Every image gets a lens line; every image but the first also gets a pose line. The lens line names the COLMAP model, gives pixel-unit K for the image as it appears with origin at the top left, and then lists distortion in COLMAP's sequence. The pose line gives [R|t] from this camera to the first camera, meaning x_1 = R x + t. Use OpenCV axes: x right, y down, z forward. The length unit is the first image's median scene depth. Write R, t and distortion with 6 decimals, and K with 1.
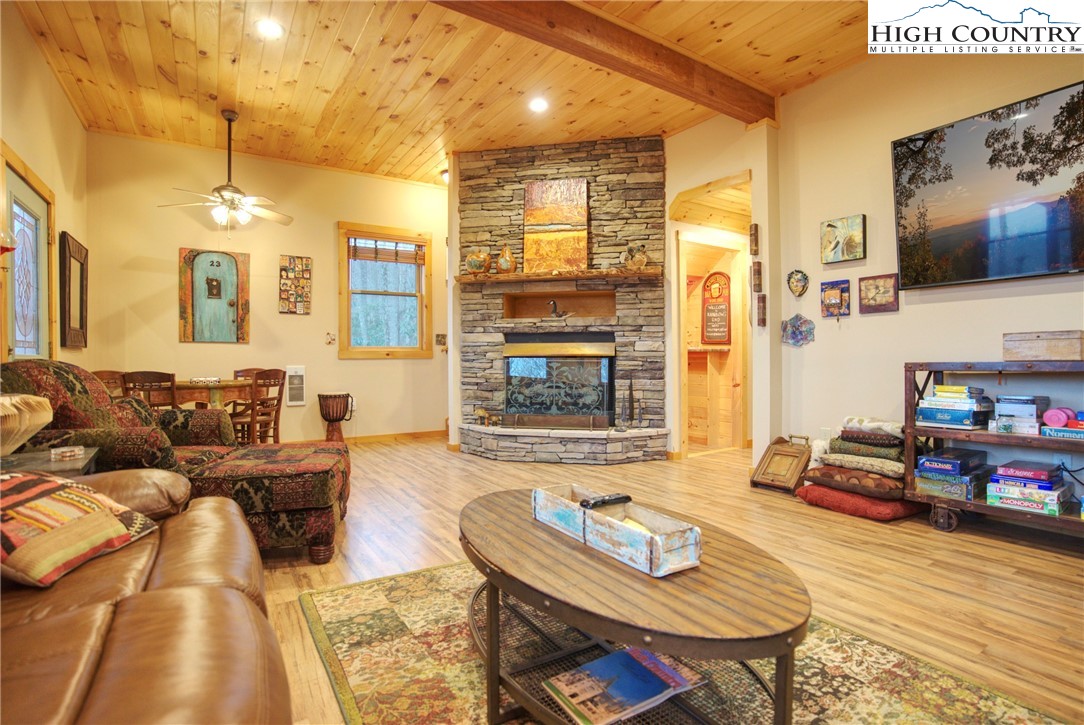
lens RADIAL K [[525.8, 0, 542.6], [0, 525.8, 361.9], [0, 0, 1]] dist [-0.040562, 0.003506]
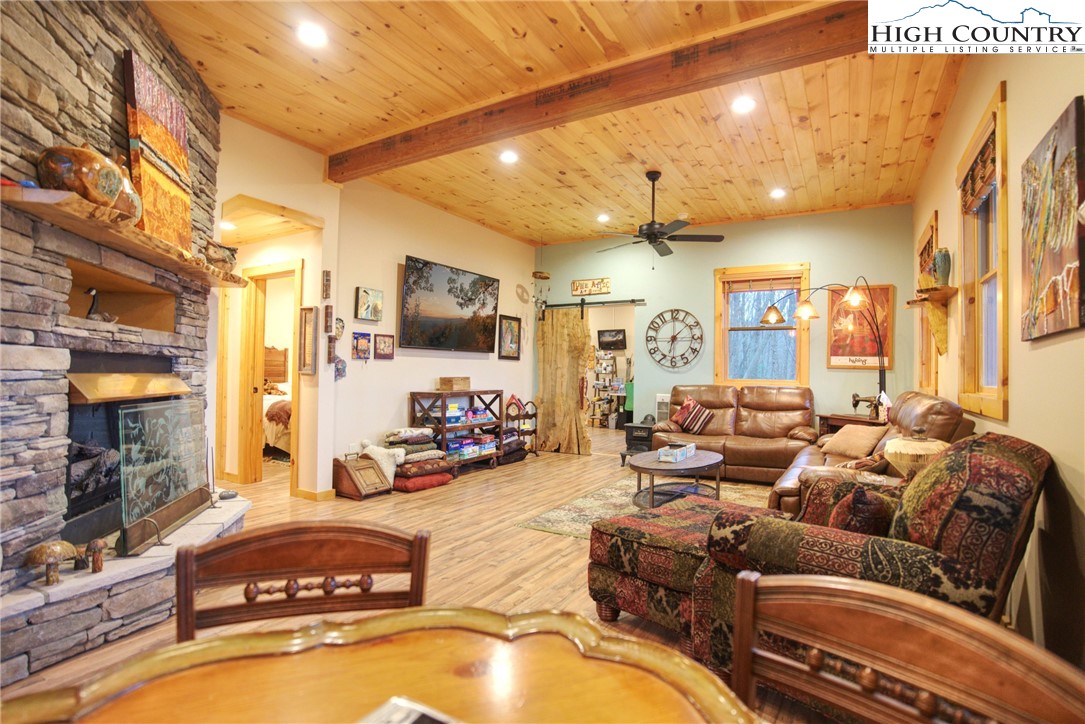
lens RADIAL K [[526.3, 0, 543.8], [0, 526.3, 368.2], [0, 0, 1]] dist [-0.040562, 0.003506]
pose [[-0.440068, 0.009981, 0.897909, -0.910226], [0.000369, 0.999940, -0.010934, -0.052027], [-0.897964, -0.004480, -0.440046, 1.242156]]
